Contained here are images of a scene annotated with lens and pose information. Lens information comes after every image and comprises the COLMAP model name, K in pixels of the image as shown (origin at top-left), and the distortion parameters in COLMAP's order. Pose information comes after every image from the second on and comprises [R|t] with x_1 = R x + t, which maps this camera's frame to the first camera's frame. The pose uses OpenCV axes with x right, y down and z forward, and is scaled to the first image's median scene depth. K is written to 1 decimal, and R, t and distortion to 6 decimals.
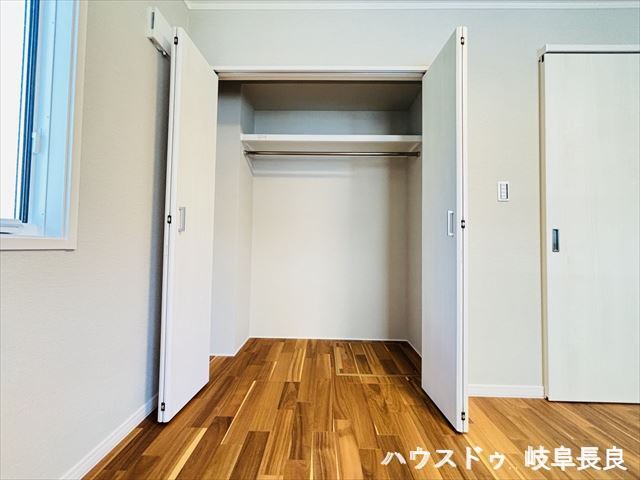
lens RADIAL K [[258.2, 0, 320.0], [0, 258.2, 240.0], [0, 0, 1]] dist [-0.000184, -0.000047]
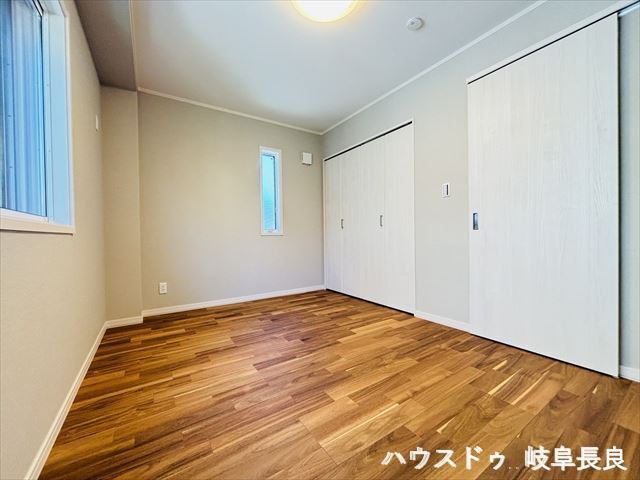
lens RADIAL K [[258.2, 0, 320.0], [0, 258.2, 240.0], [0, 0, 1]] dist [-0.000184, -0.000047]
pose [[0.567690, -0.010017, -0.823181, 1.576480], [0.048153, 0.998618, 0.021055, 0.032342], [0.821833, -0.051591, 0.567388, -0.464227]]
